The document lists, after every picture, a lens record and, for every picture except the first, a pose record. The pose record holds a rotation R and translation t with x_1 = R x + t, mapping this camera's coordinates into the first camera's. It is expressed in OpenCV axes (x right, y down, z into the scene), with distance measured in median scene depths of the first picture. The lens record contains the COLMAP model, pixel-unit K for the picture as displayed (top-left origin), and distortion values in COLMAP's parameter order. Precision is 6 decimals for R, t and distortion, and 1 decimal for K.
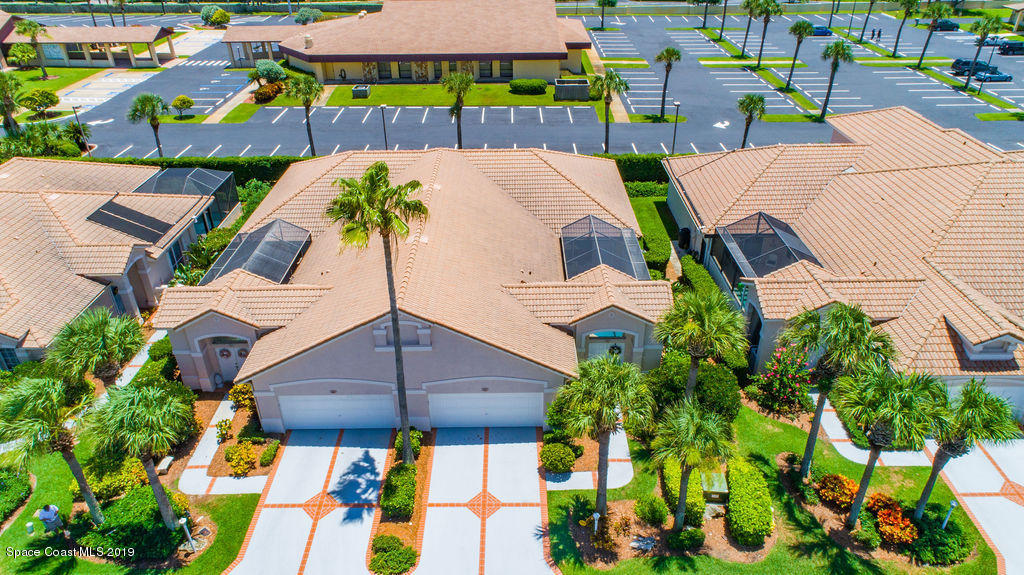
lens RADIAL K [[682.8, 0, 512.0], [0, 682.8, 287.5], [0, 0, 1]] dist [0.007884, 0.003713]
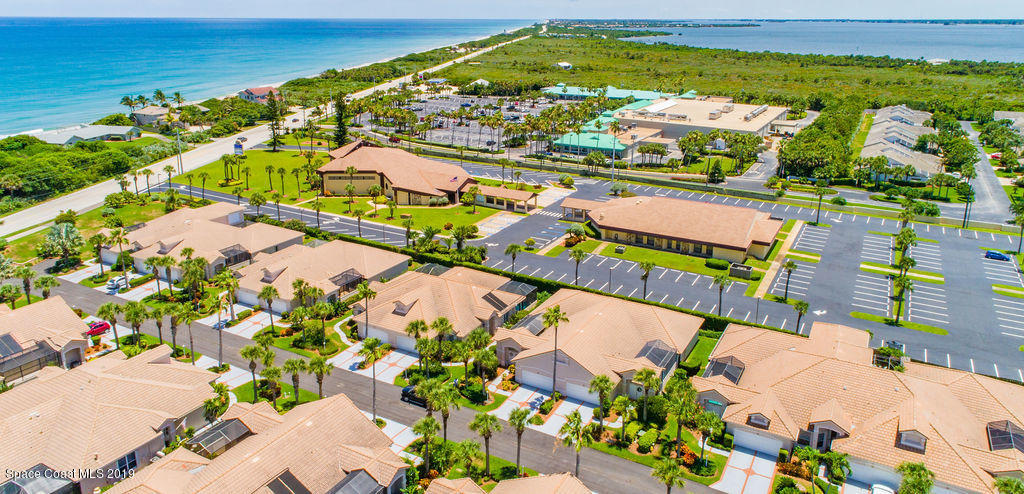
lens RADIAL K [[680.0, 0, 508.8], [0, 680.0, 213.2], [0, 0, 1]] dist [0.027034, 0.000168]
pose [[0.870044, 0.152747, -0.468713, 0.660879], [-0.263361, 0.947755, -0.180002, 0.040892], [0.416730, 0.280050, 0.864817, -1.324149]]
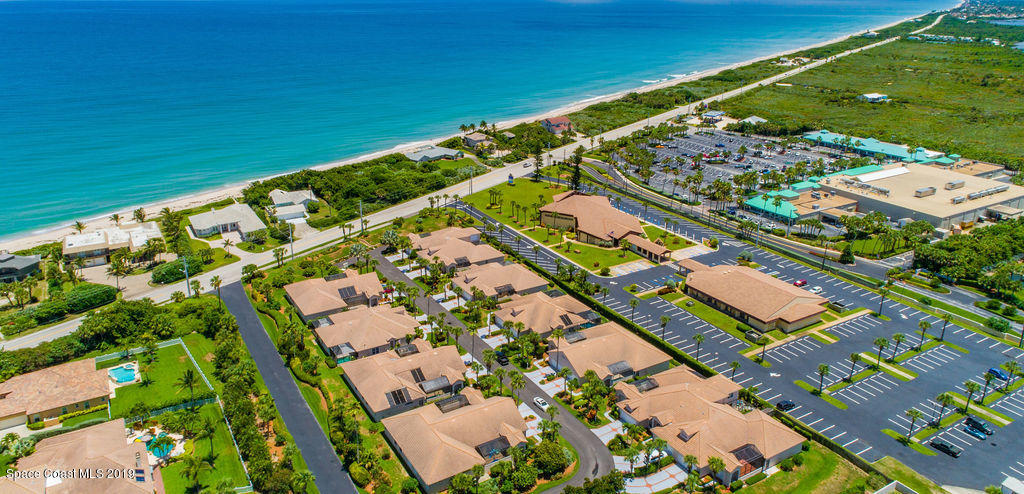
lens RADIAL K [[668.8, 0, 512.0], [0, 668.8, 247.0], [0, 0, 1]] dist [0.001877, 0.000103]
pose [[0.523753, 0.316541, -0.790876, 2.660114], [-0.446099, 0.892839, 0.061924, -0.640261], [0.725726, 0.320376, 0.608835, -2.192535]]
